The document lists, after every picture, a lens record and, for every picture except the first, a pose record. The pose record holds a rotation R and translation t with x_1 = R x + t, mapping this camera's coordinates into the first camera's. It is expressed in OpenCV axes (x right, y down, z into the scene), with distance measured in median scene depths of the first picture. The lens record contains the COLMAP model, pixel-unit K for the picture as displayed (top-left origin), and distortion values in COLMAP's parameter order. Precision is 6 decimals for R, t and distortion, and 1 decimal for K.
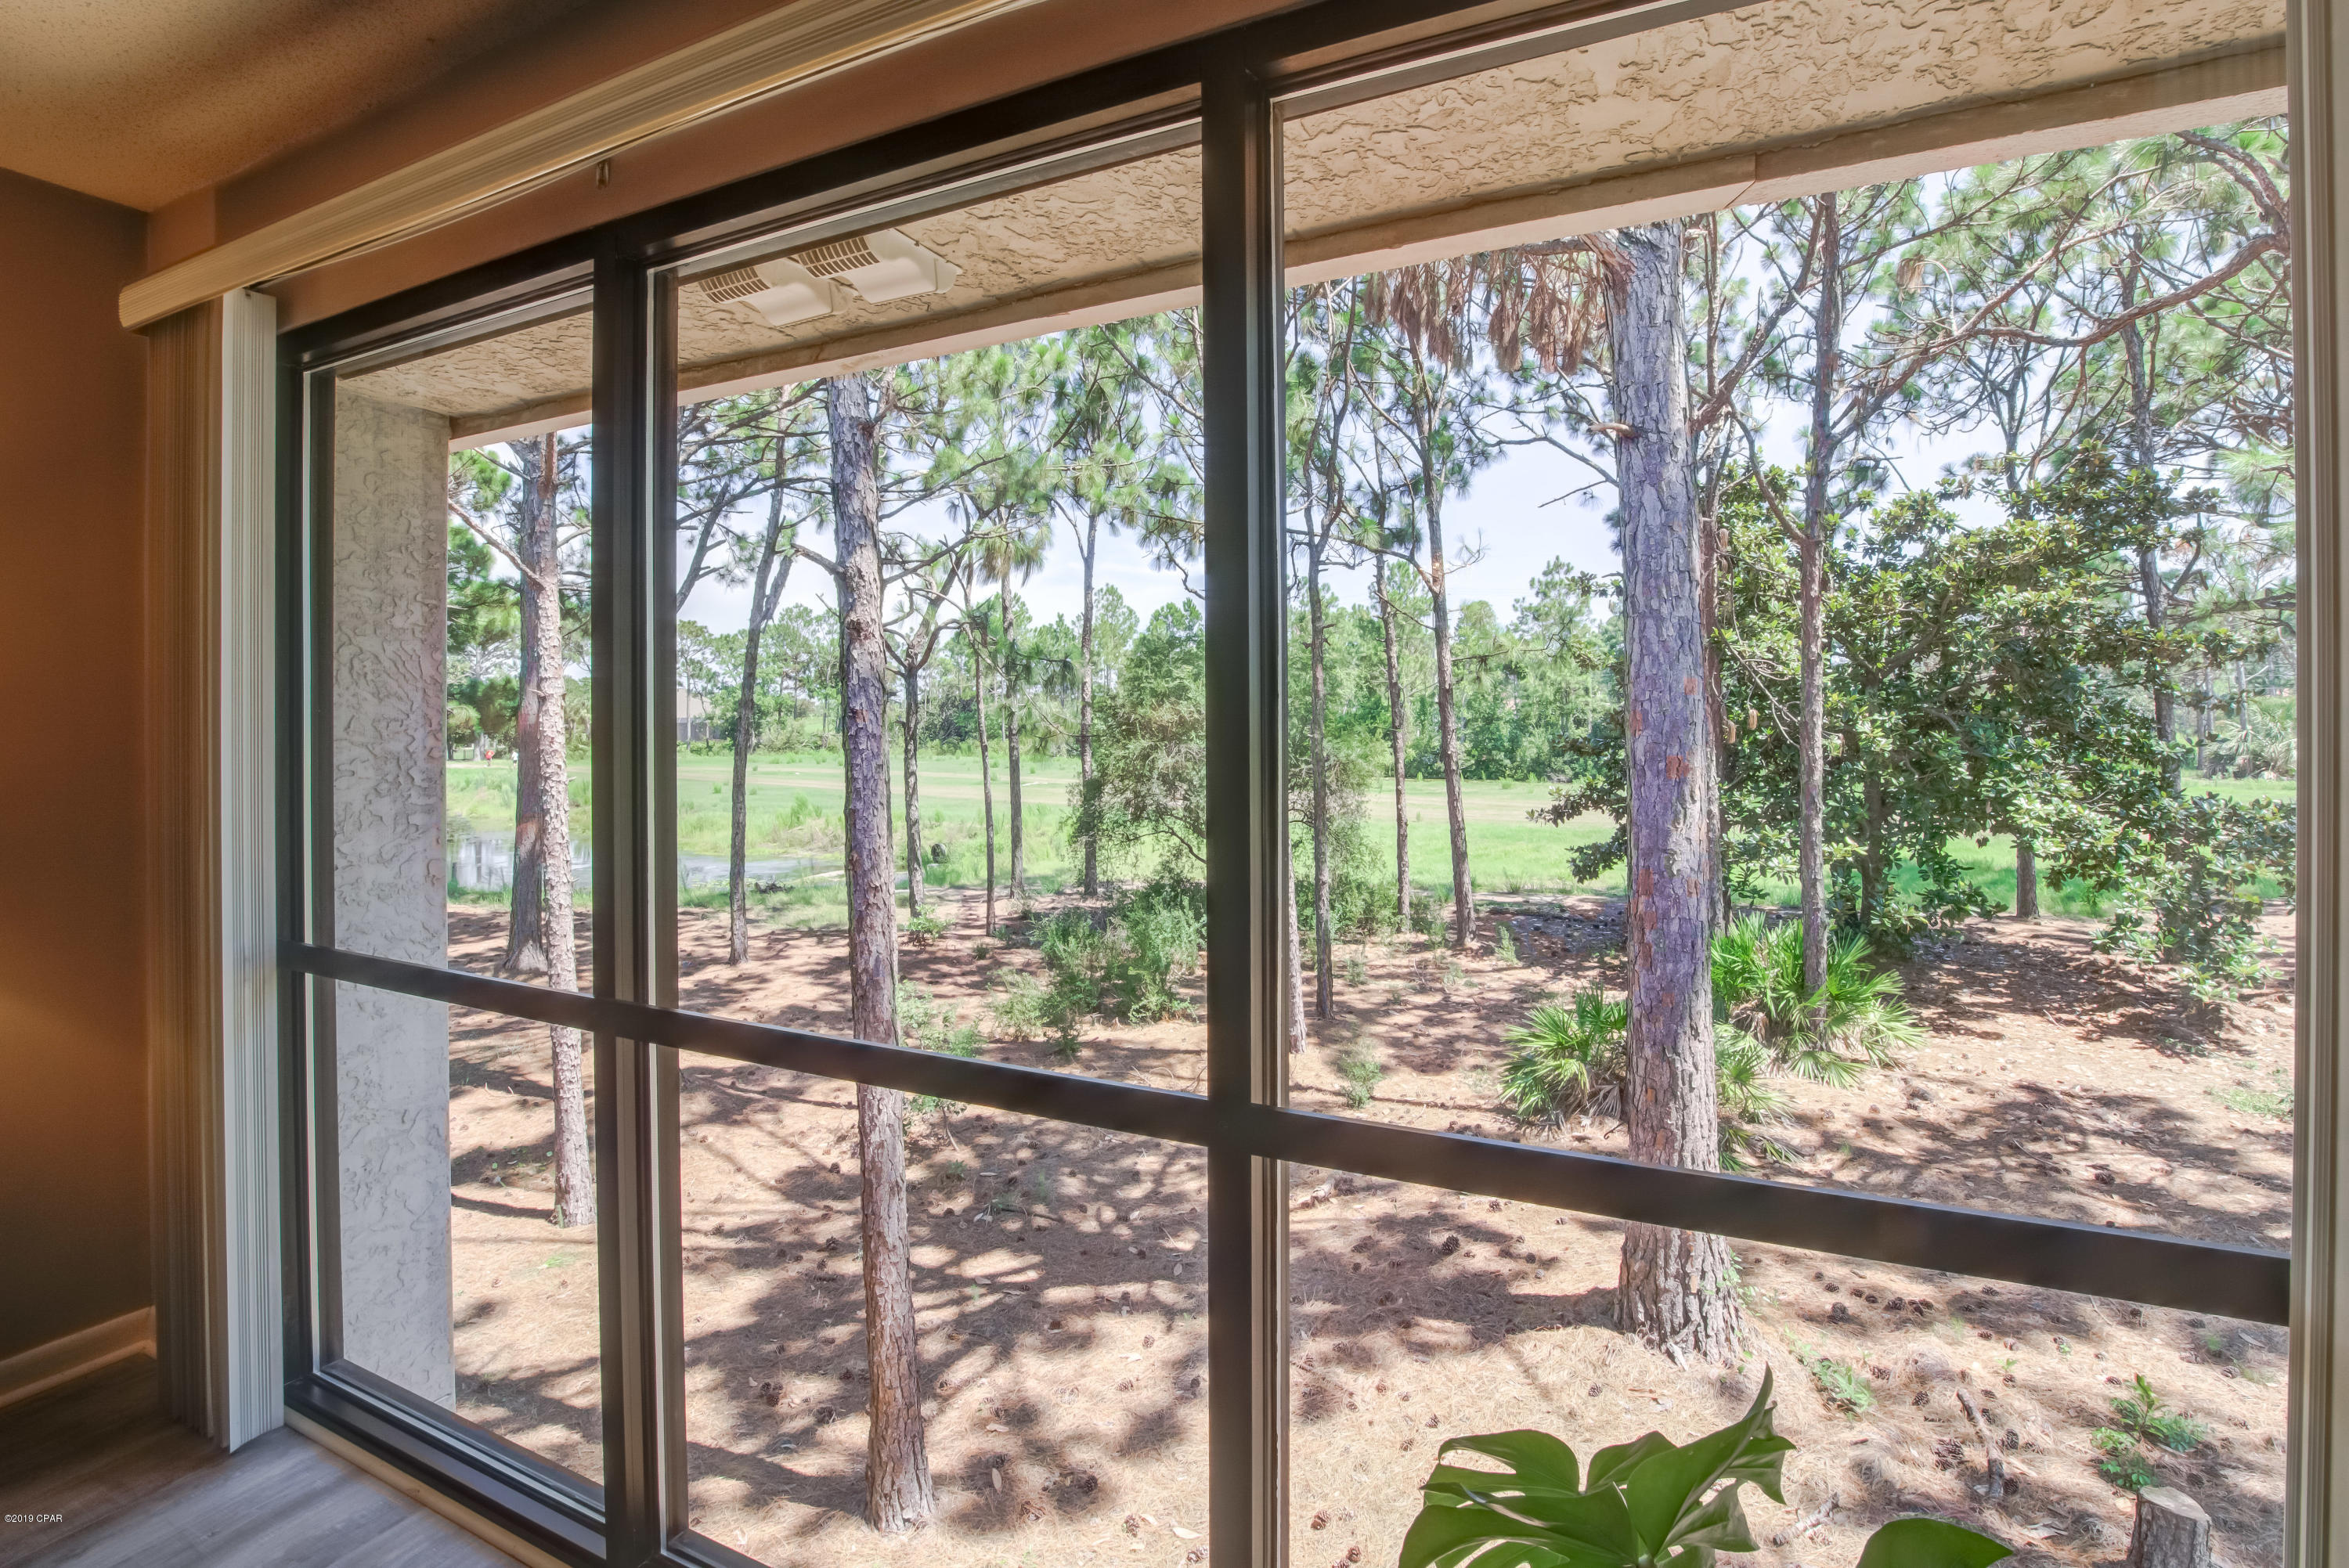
lens RADIAL K [[1173.1, 0, 1231.1], [0, 1173.1, 711.8], [0, 0, 1]] dist [-0.012037, -0.000589]
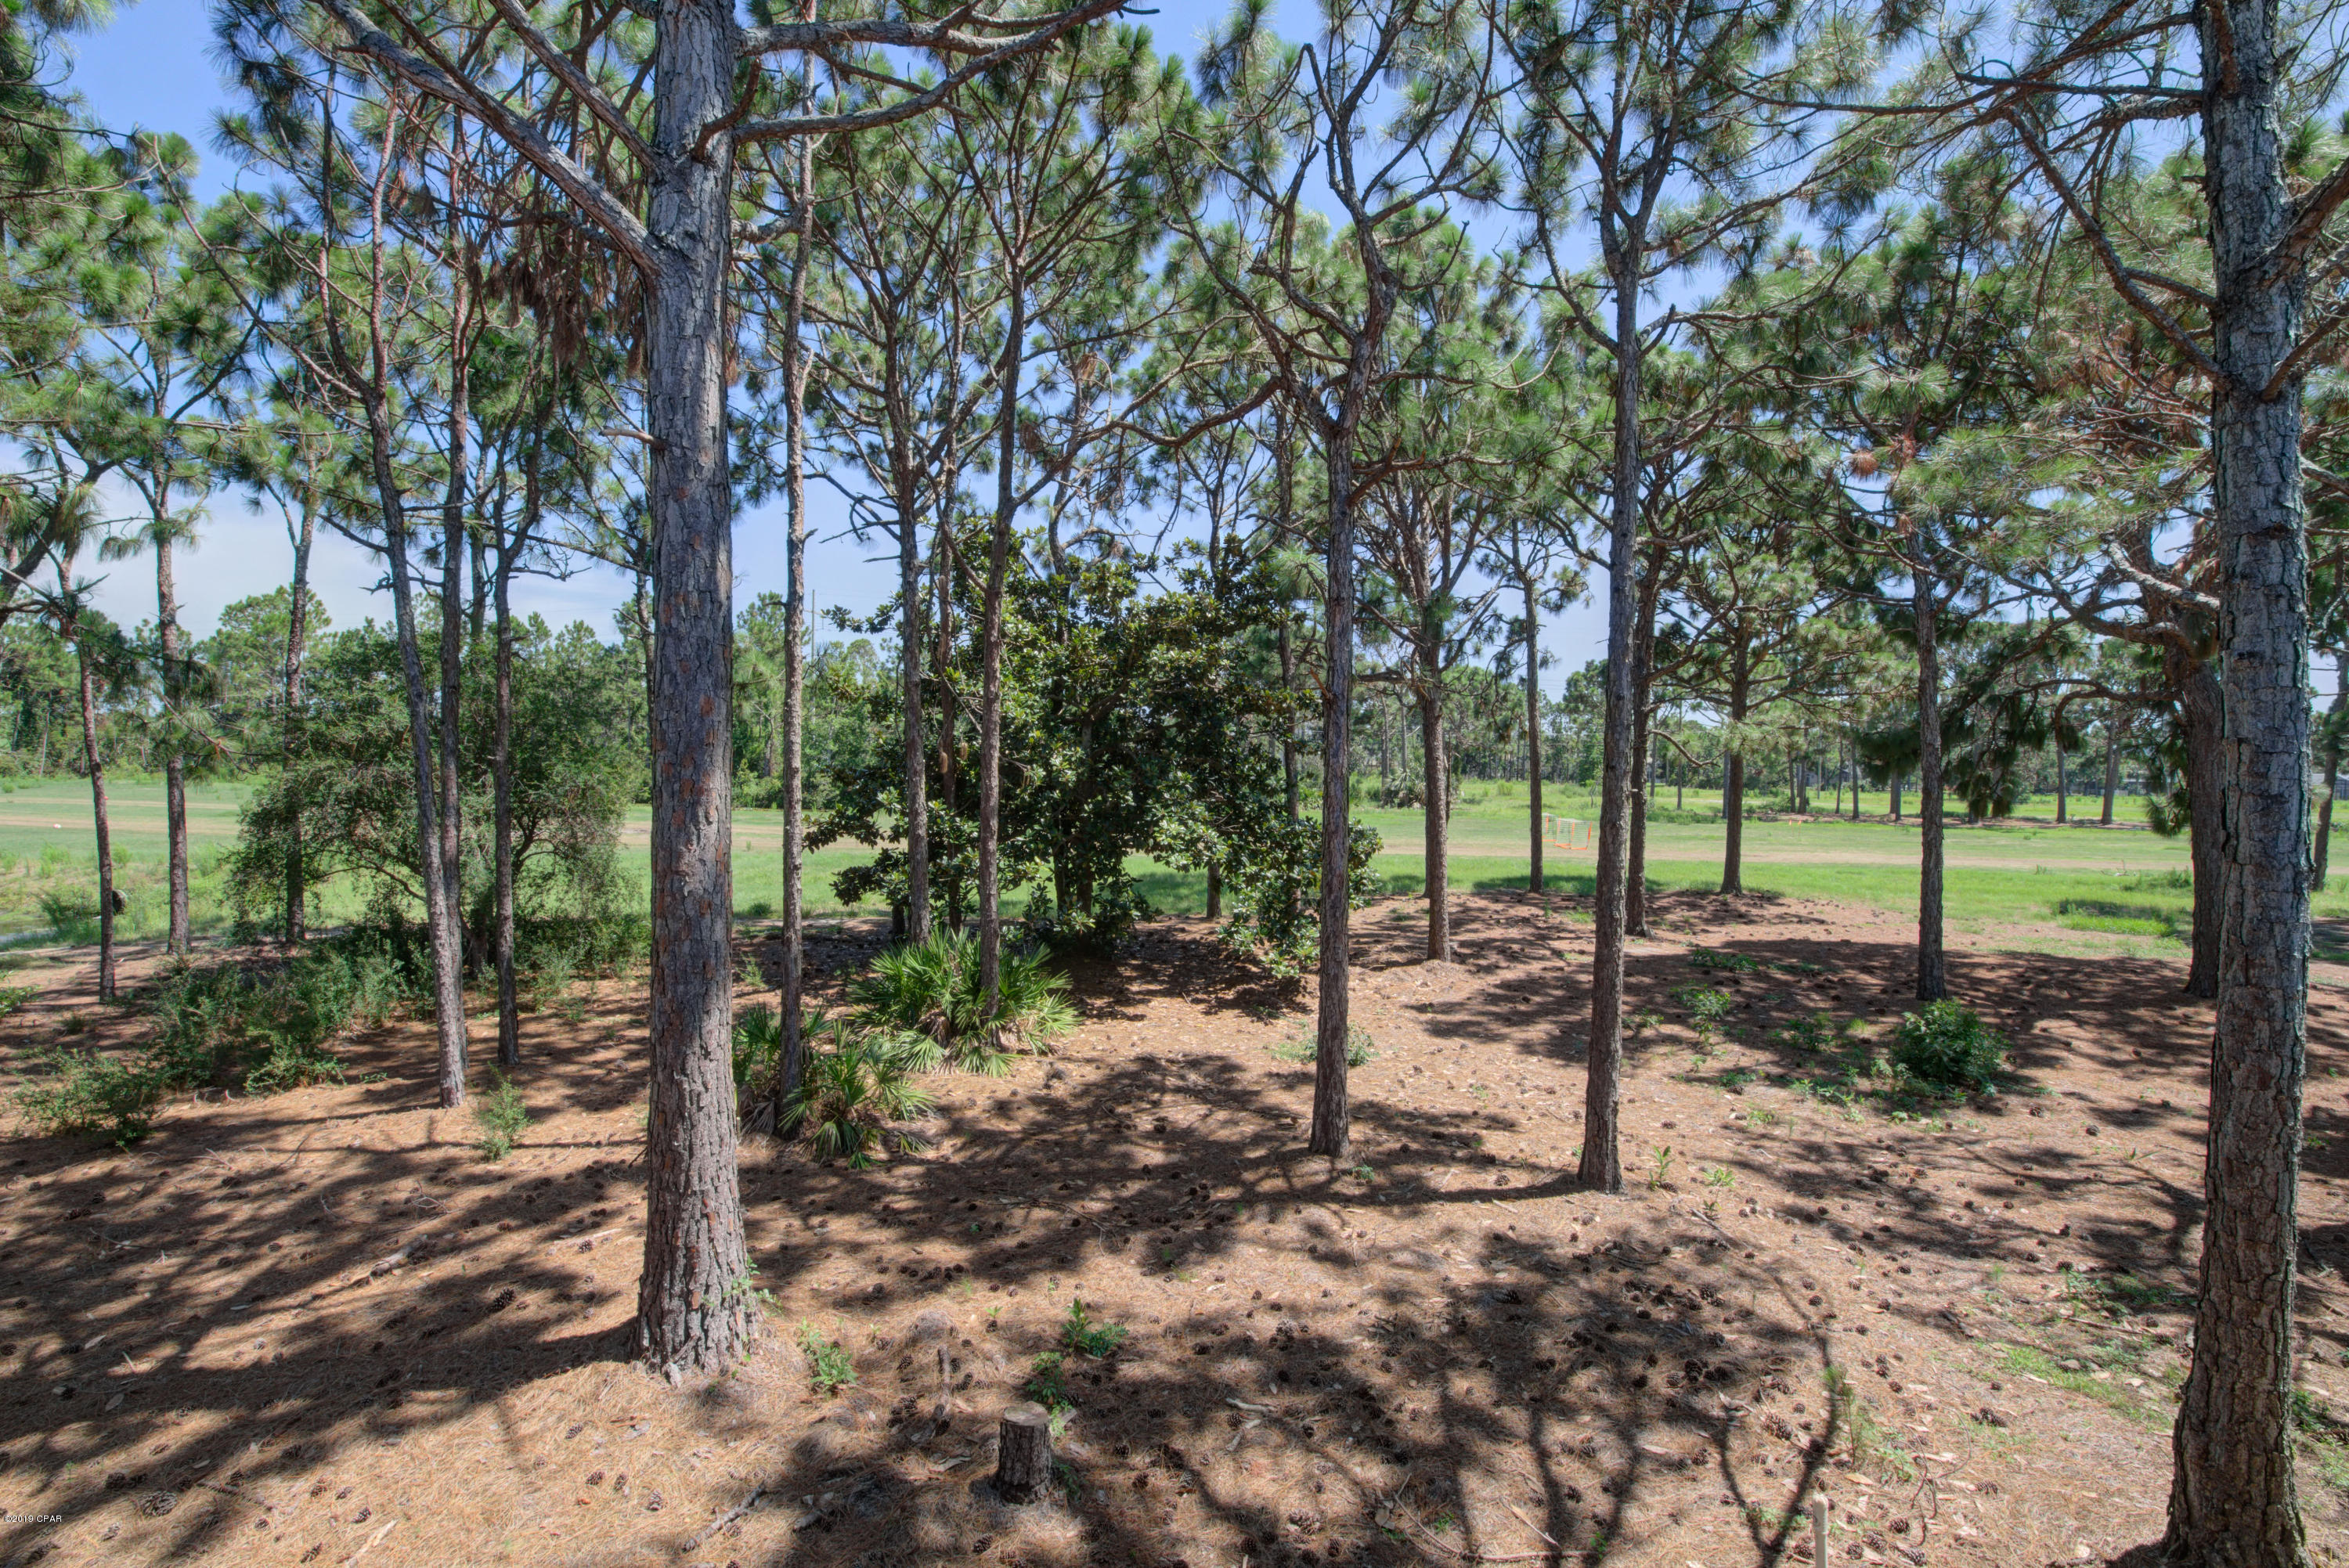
lens RADIAL K [[1087.1, 0, 1207.9], [0, 1087.1, 784.7], [0, 0, 1]] dist [-0.008296, 0.000210]
pose [[0.871341, 0.009183, 0.490593, 0.161047], [-0.025877, 0.999293, 0.027256, 0.004083], [-0.489996, -0.036445, 0.870963, -0.008286]]
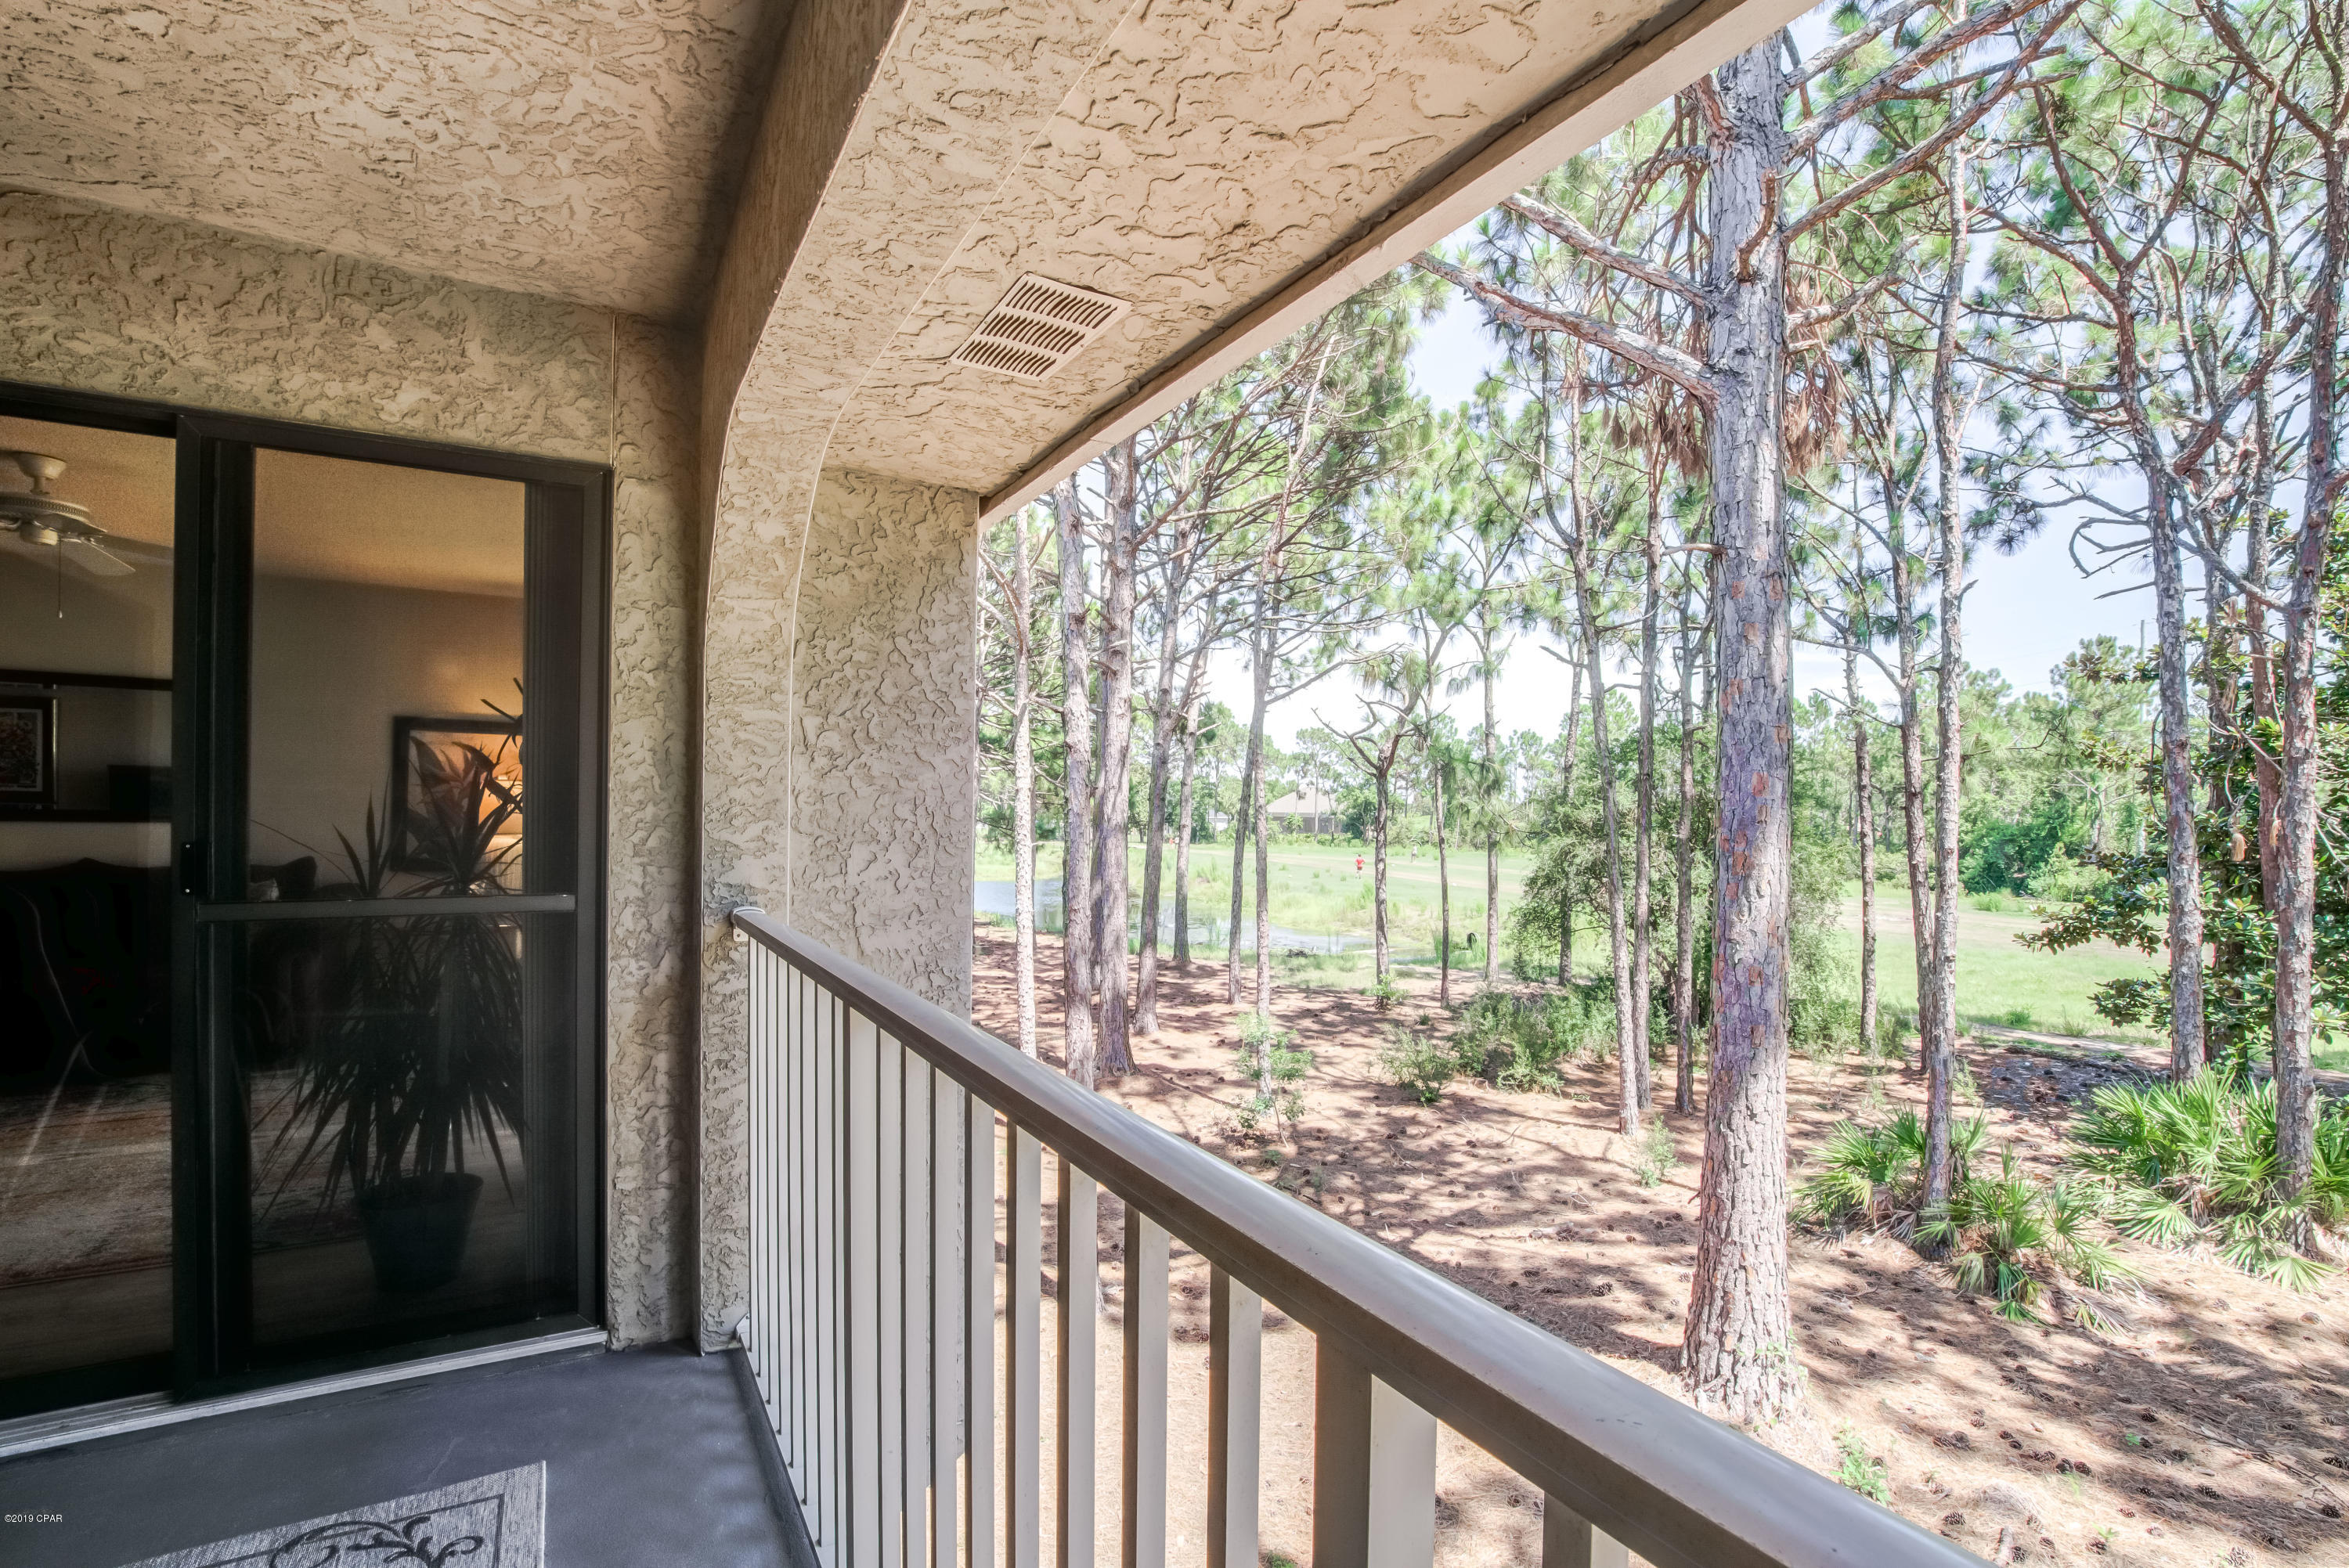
lens RADIAL K [[1077.5, 0, 1069.2], [0, 1077.5, 821.8], [0, 0, 1]] dist [-0.048764, 0.011886]
pose [[0.789948, 0.022440, -0.612763, 0.251912], [-0.016740, 0.999747, 0.015030, 0.003544], [0.612946, -0.001615, 0.790123, -0.067134]]
